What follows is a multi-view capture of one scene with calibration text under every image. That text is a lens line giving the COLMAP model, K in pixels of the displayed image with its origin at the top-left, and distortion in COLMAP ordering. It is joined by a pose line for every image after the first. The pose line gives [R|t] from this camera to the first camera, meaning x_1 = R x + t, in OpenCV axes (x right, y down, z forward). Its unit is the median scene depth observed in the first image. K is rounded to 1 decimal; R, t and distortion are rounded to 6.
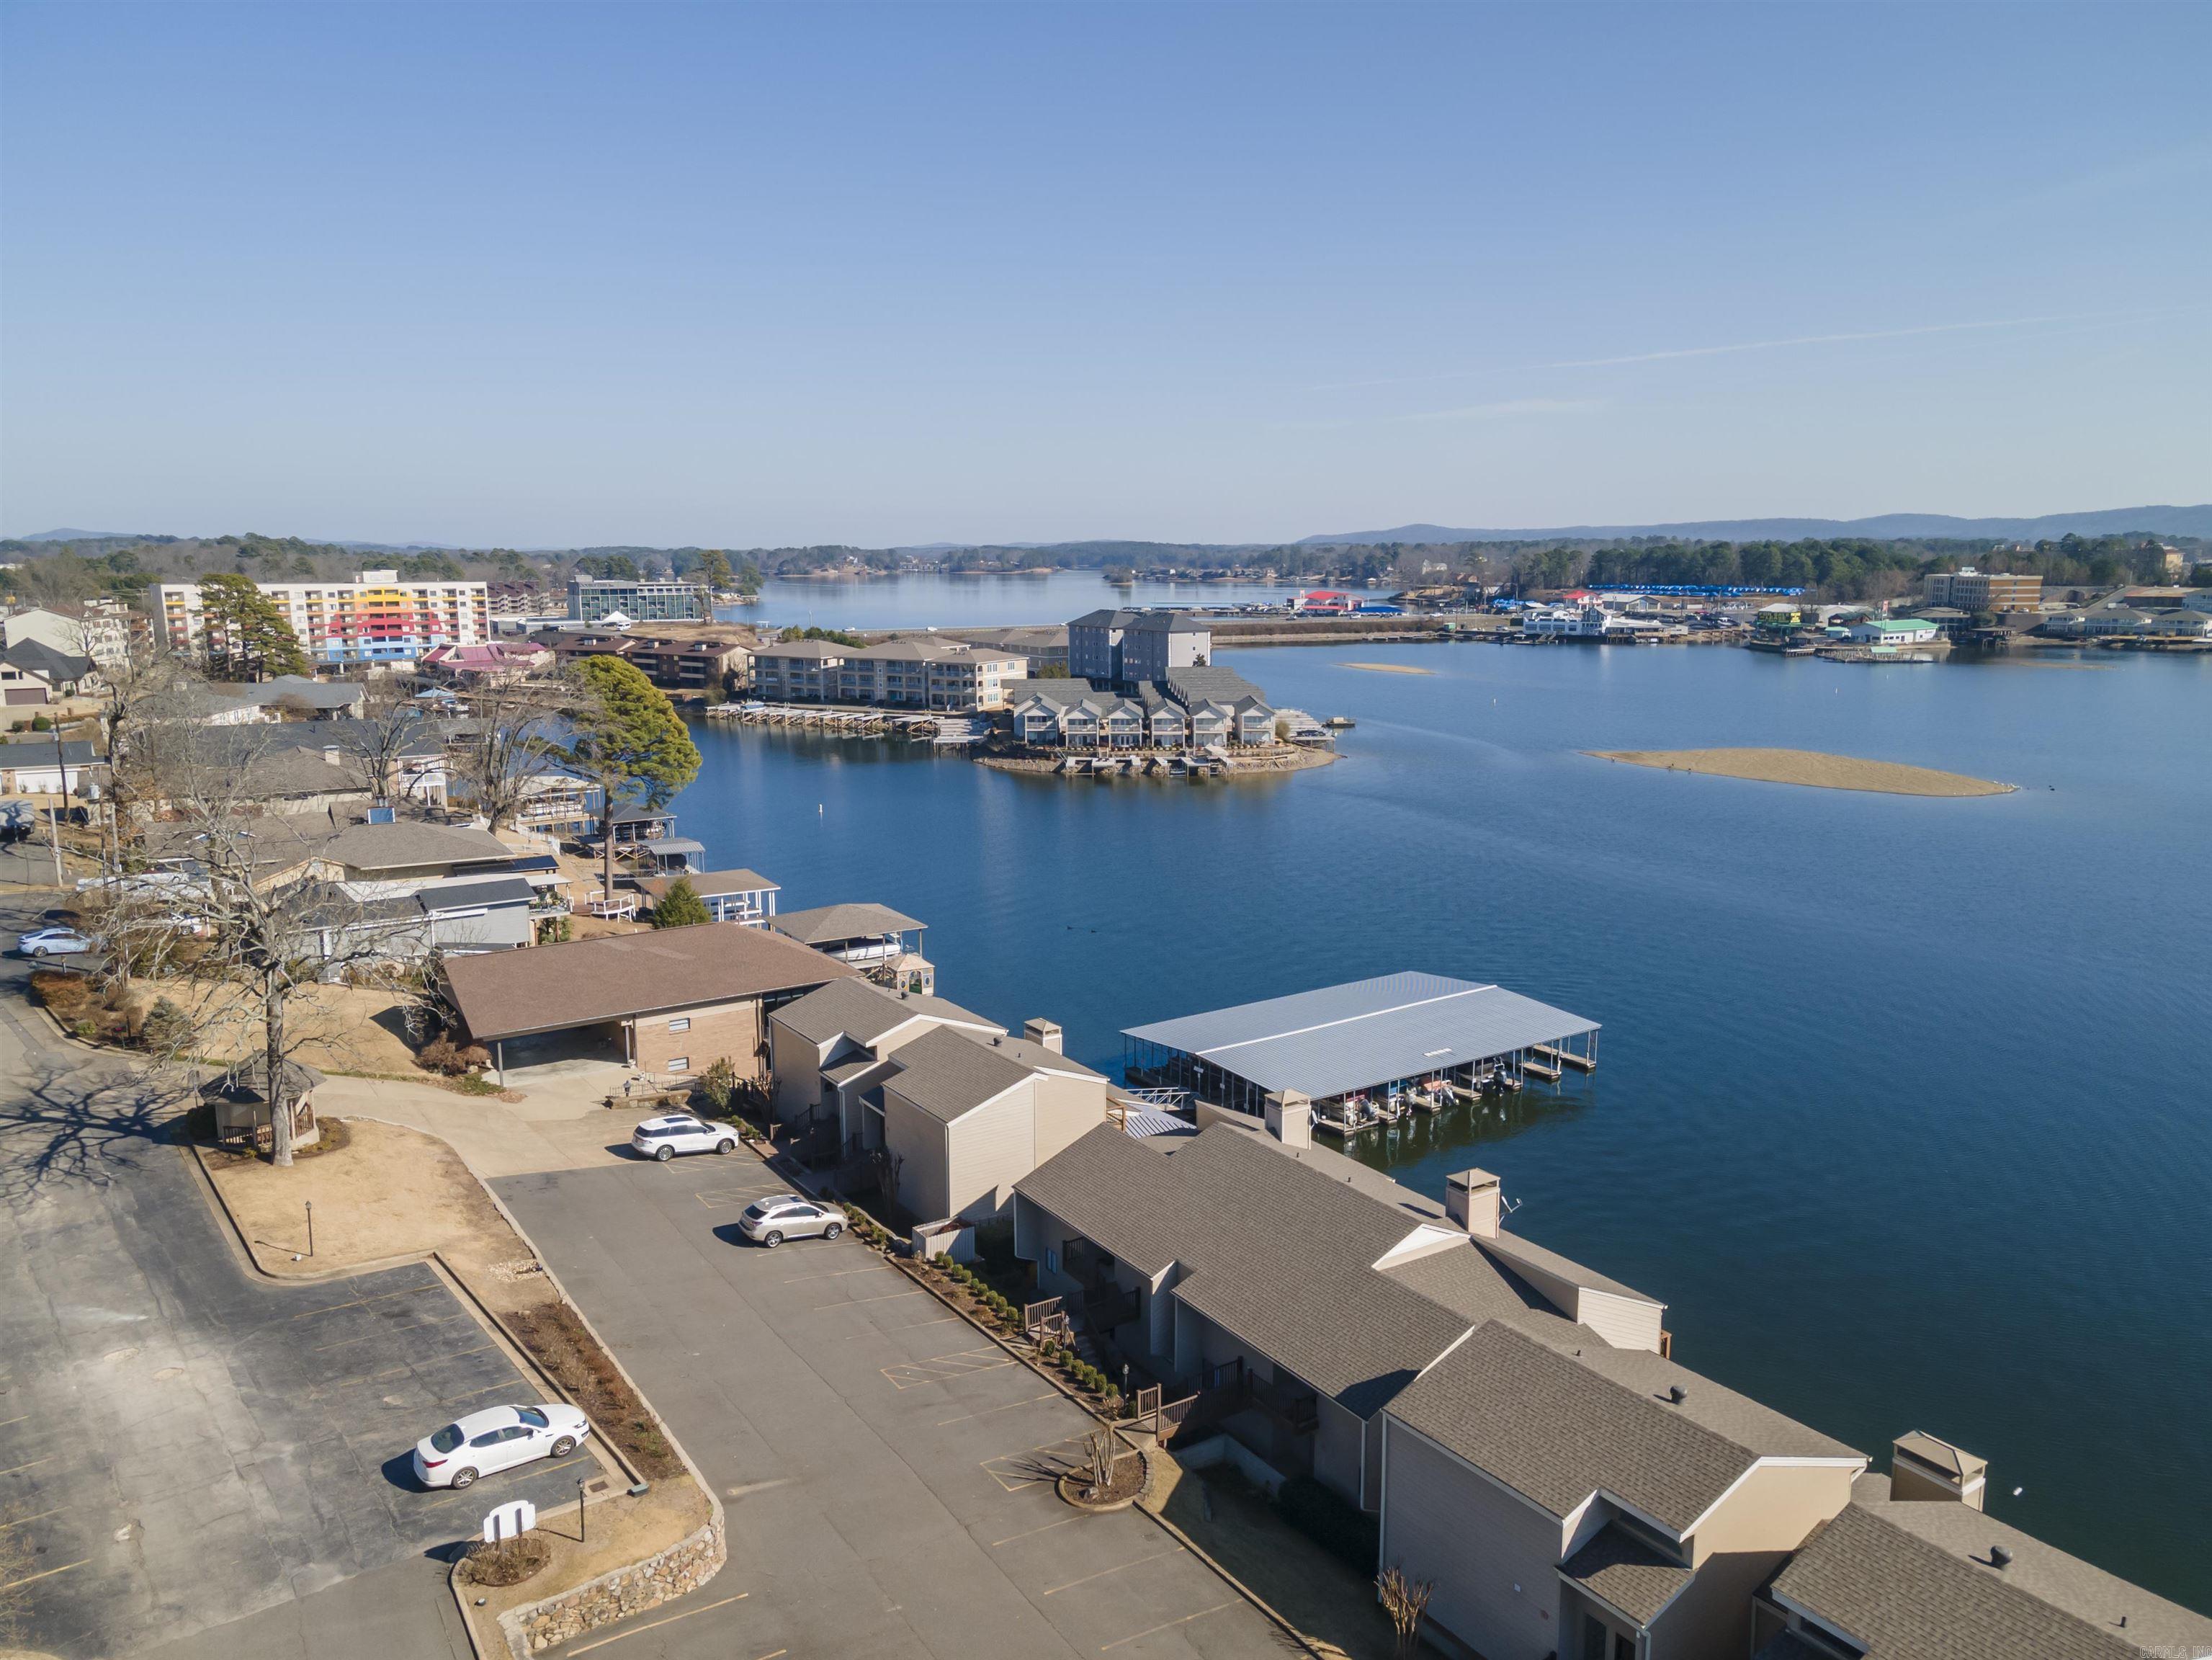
lens RADIAL K [[1597.3, 0, 1098.2], [0, 1597.3, 853.9], [0, 0, 1]] dist [0.025998, 0.057149]
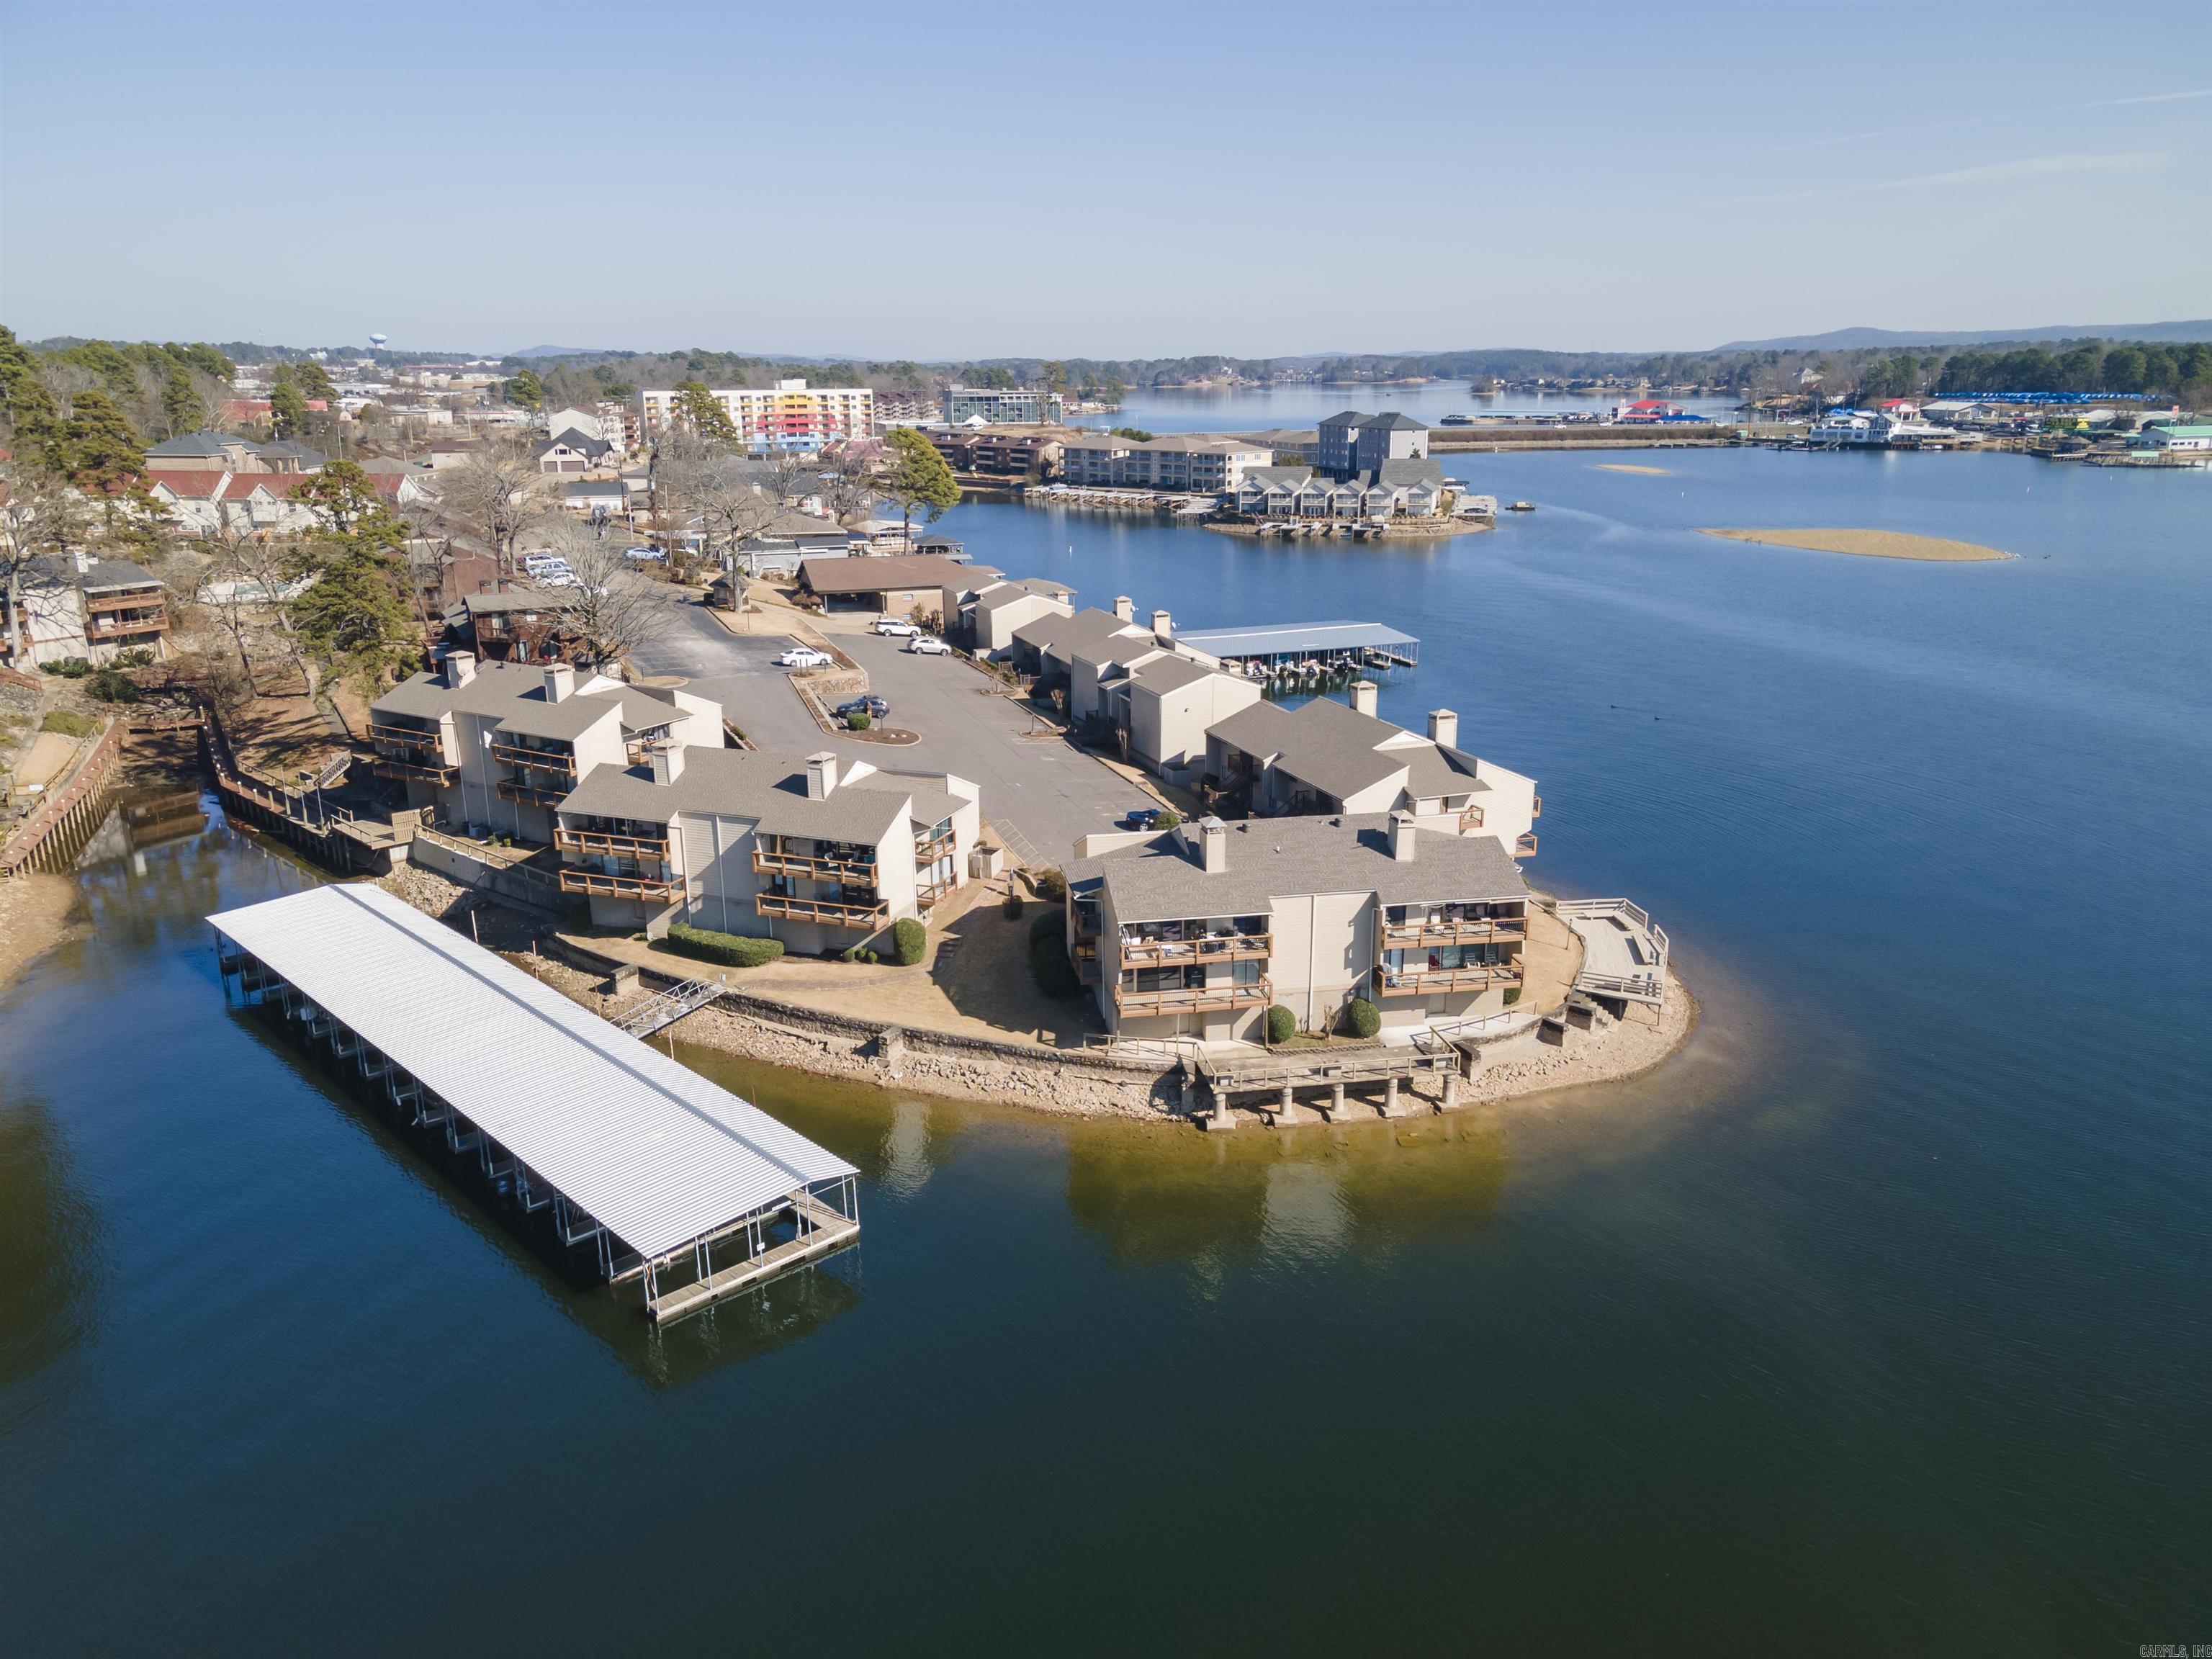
lens RADIAL K [[1635.5, 0, 1106.0], [0, 1635.5, 829.5], [0, 0, 1]] dist [0.027754, 0.041546]
pose [[0.972161, 0.063766, -0.225471, 0.126781], [-0.043009, 0.994470, 0.095811, 0.049664], [0.230333, -0.083447, 0.969527, -0.267368]]
